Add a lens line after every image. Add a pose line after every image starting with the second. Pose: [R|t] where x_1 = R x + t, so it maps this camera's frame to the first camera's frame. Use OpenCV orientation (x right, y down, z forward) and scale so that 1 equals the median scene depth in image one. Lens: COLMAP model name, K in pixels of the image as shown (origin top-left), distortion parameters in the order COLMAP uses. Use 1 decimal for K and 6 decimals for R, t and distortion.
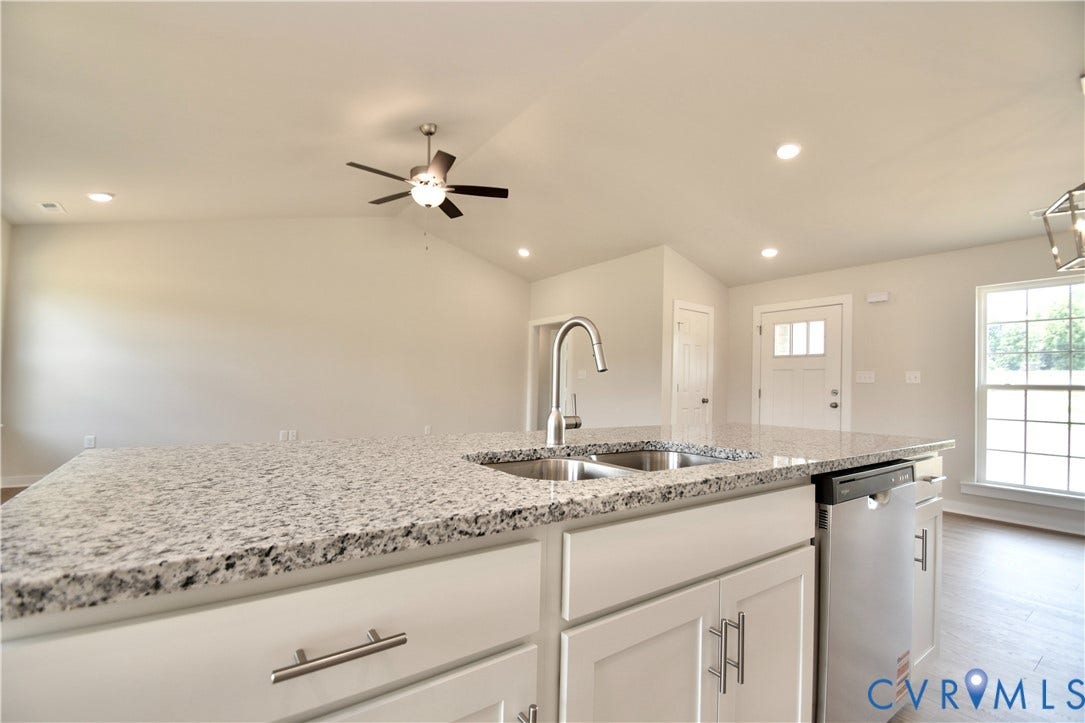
lens RADIAL K [[472.3, 0, 532.2], [0, 472.3, 375.7], [0, 0, 1]] dist [0.013317, -0.015557]
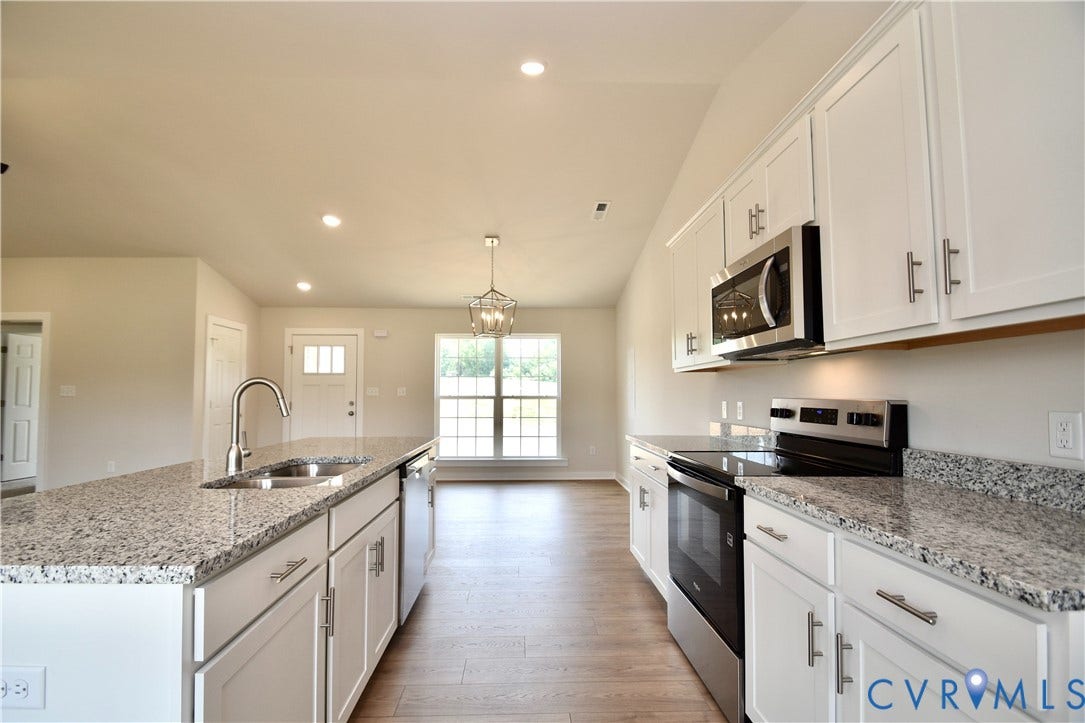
lens RADIAL K [[472.3, 0, 532.2], [0, 472.3, 375.7], [0, 0, 1]] dist [0.013317, -0.015557]
pose [[0.552383, 0.009328, 0.833539, -0.176752], [-0.003629, 0.999955, -0.008786, -0.033532], [-0.833583, 0.001828, 0.552391, -0.127679]]
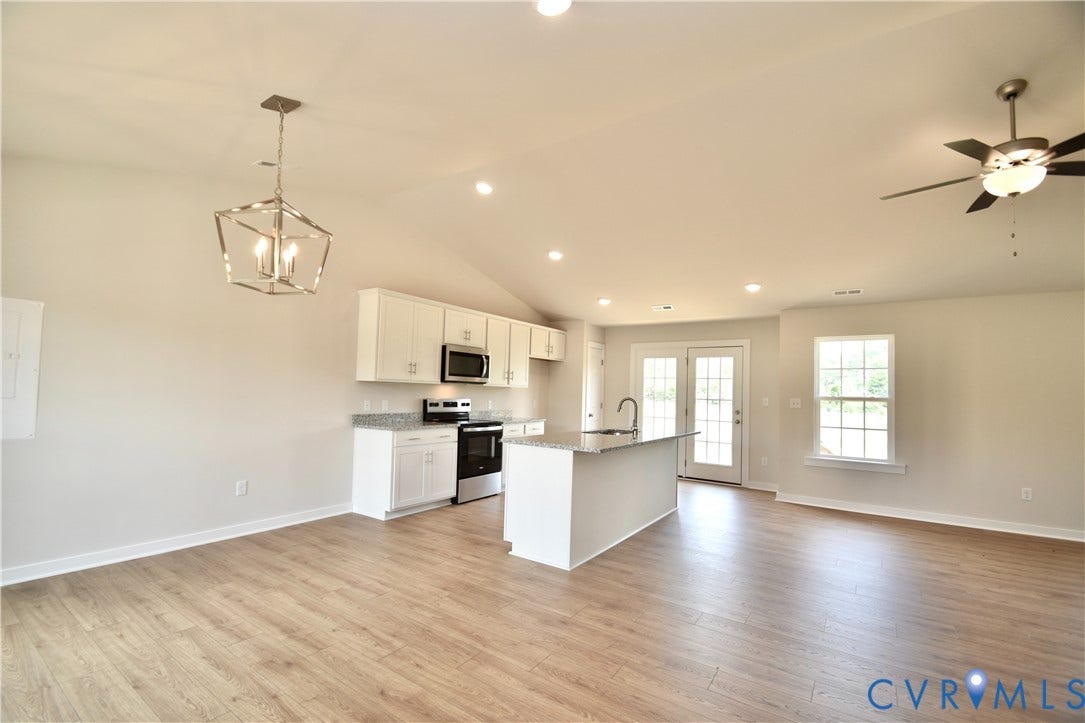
lens RADIAL K [[472.3, 0, 532.2], [0, 472.3, 375.7], [0, 0, 1]] dist [0.013317, -0.015557]
pose [[-0.939612, -0.064324, -0.336143, 0.560075], [-0.045978, 0.997000, -0.062262, -0.009668], [0.339140, -0.043047, -0.939751, 1.159554]]
